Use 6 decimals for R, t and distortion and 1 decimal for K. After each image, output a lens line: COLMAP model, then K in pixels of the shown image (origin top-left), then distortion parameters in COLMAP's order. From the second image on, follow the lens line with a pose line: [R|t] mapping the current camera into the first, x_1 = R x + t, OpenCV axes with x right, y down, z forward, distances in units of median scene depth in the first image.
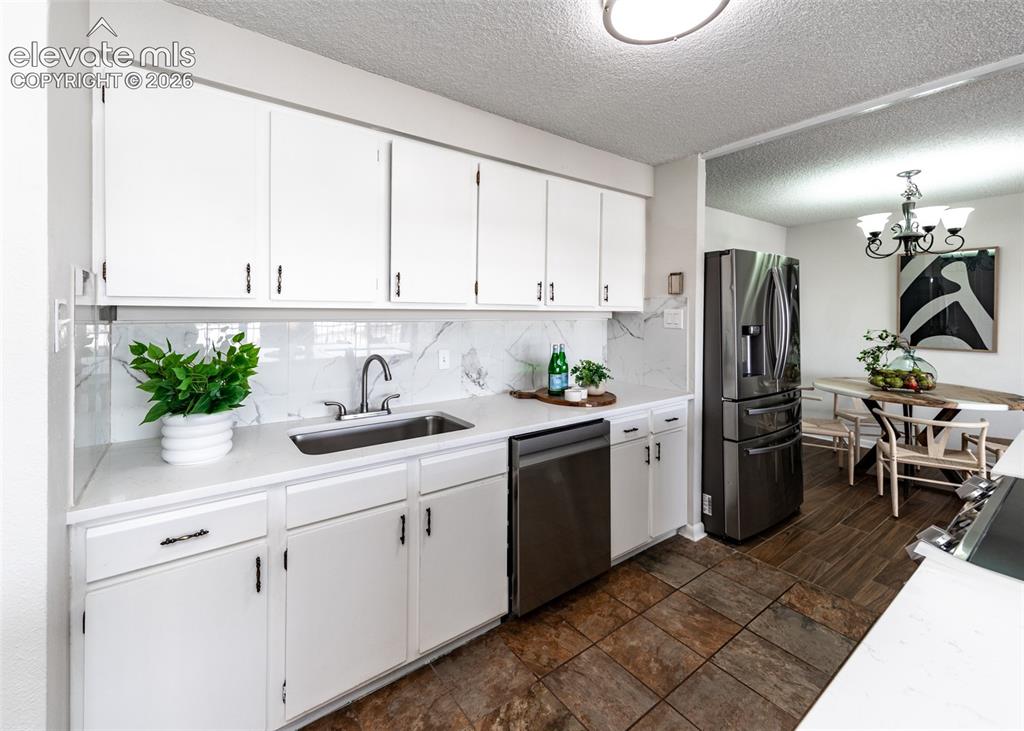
lens RADIAL K [[424.3, 0, 469.8], [0, 424.3, 315.7], [0, 0, 1]] dist [0.002810, 0.000372]
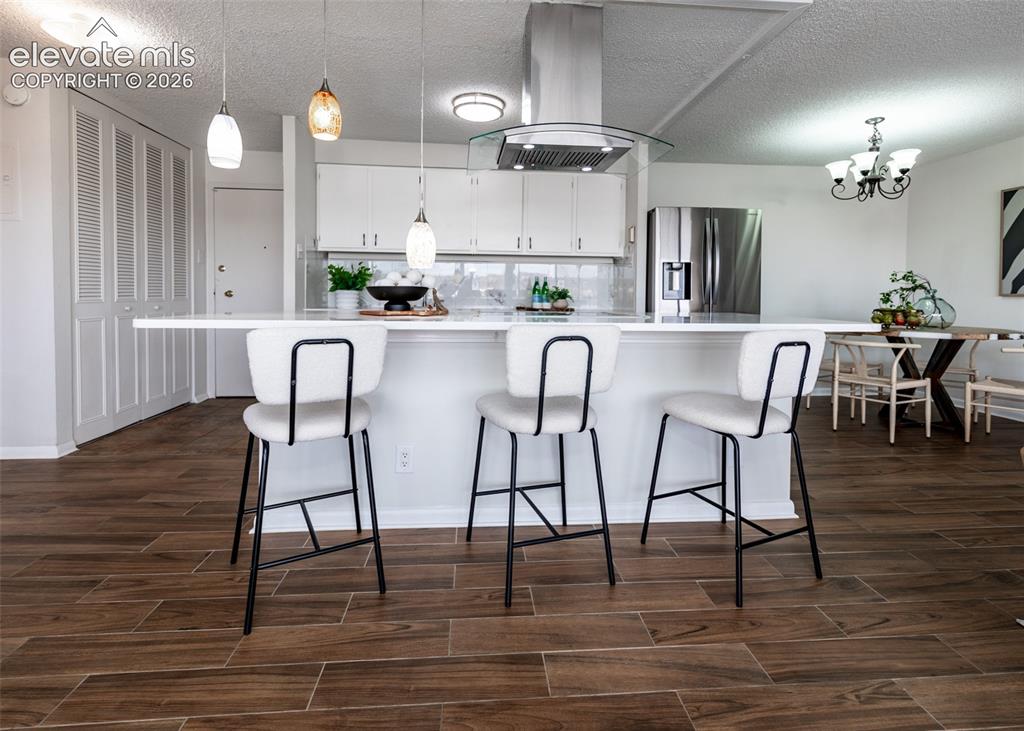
lens RADIAL K [[481.3, 0, 506.4], [0, 481.3, 333.0], [0, 0, 1]] dist [0.002346, -0.000167]
pose [[0.869307, 0.045820, -0.492144, 1.001123], [-0.011421, 0.997290, 0.072677, 0.149577], [0.494141, -0.057558, 0.867475, -0.648980]]
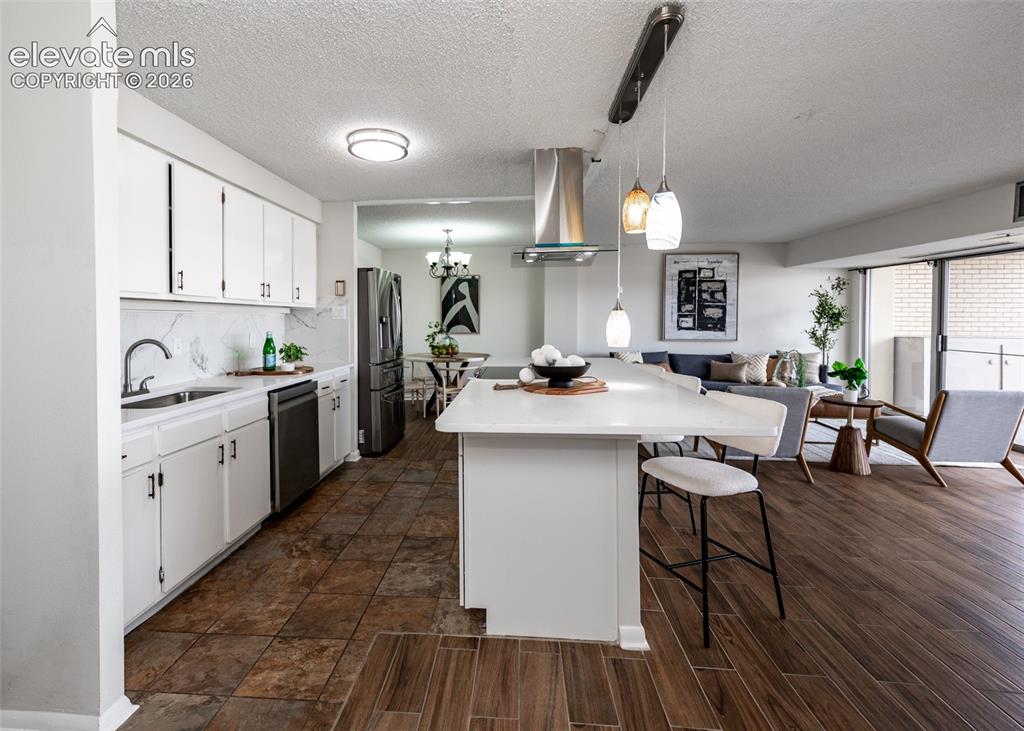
lens RADIAL K [[493.1, 0, 475.3], [0, 493.1, 322.9], [0, 0, 1]] dist [0.017938, -0.000701]
pose [[0.632271, -0.012479, 0.774647, -0.570729], [0.012838, 0.999902, 0.005630, 0.042368], [-0.774641, 0.006385, 0.632369, -0.445523]]
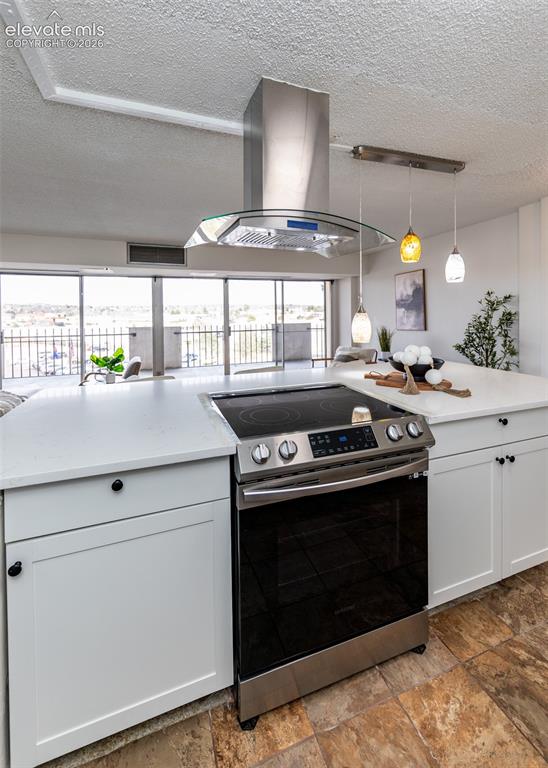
lens RADIAL K [[333.1, 0, 276.8], [0, 333.1, 318.5], [0, 0, 1]] dist [0.003445, -0.000160]
pose [[-0.971871, -0.000398, 0.235515, 0.475049], [0.007006, 0.999507, 0.030601, 0.010934], [-0.235411, 0.031391, -0.971389, 0.905090]]
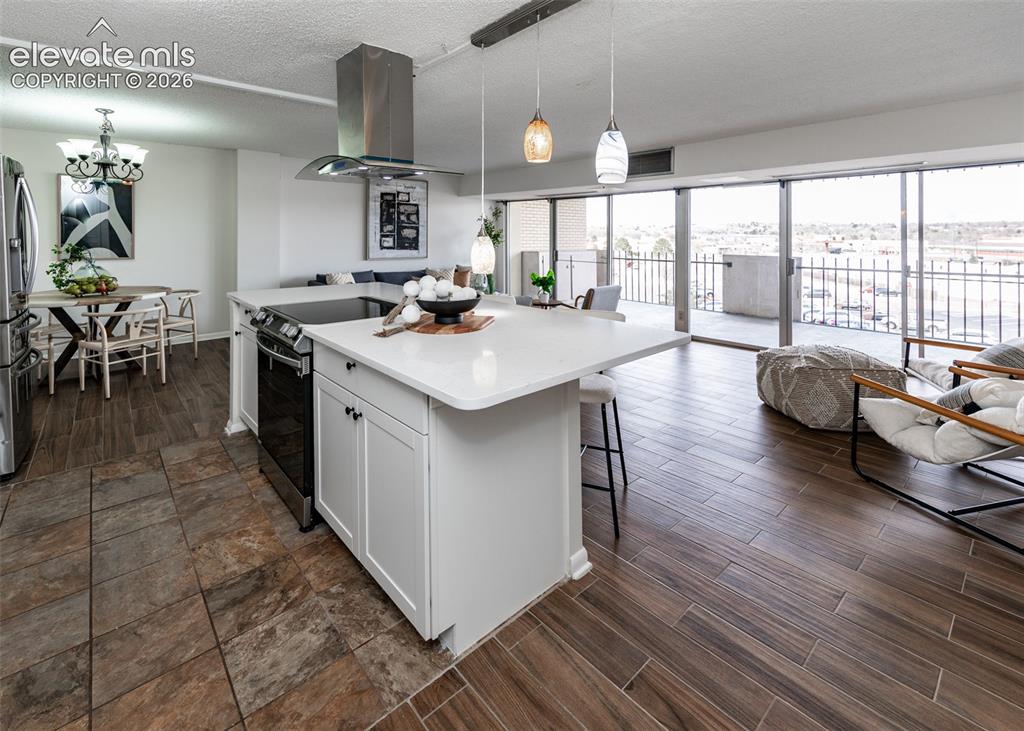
lens RADIAL K [[465.9, 0, 510.7], [0, 465.9, 238.6], [0, 0, 1]] dist [0.012198, -0.000304]
pose [[-0.143907, -0.012428, 0.989513, -0.531001], [0.006188, 0.999890, 0.013458, 0.016745], [-0.989572, 0.008060, -0.143815, 0.082056]]
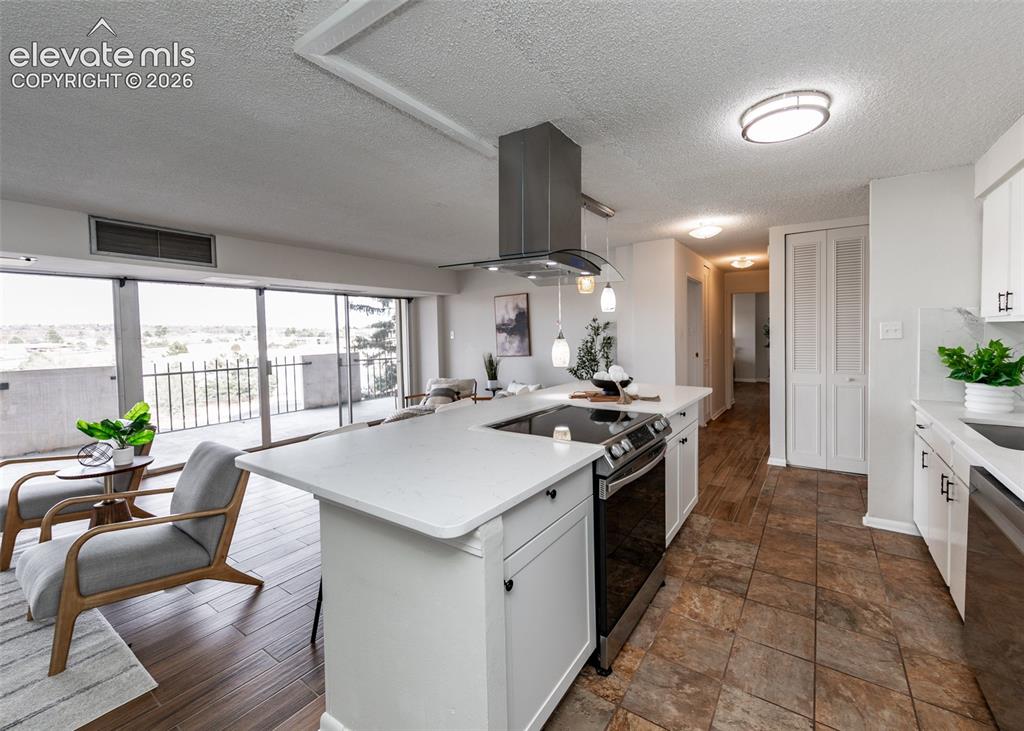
lens RADIAL K [[420.1, 0, 552.6], [0, 420.1, 347.0], [0, 0, 1]] dist [0.001604, 0.000197]
pose [[-0.913393, 0.021402, -0.406515, 0.967371], [0.005510, 0.999176, 0.040223, -0.000958], [0.407041, 0.034499, -0.912758, 1.076601]]
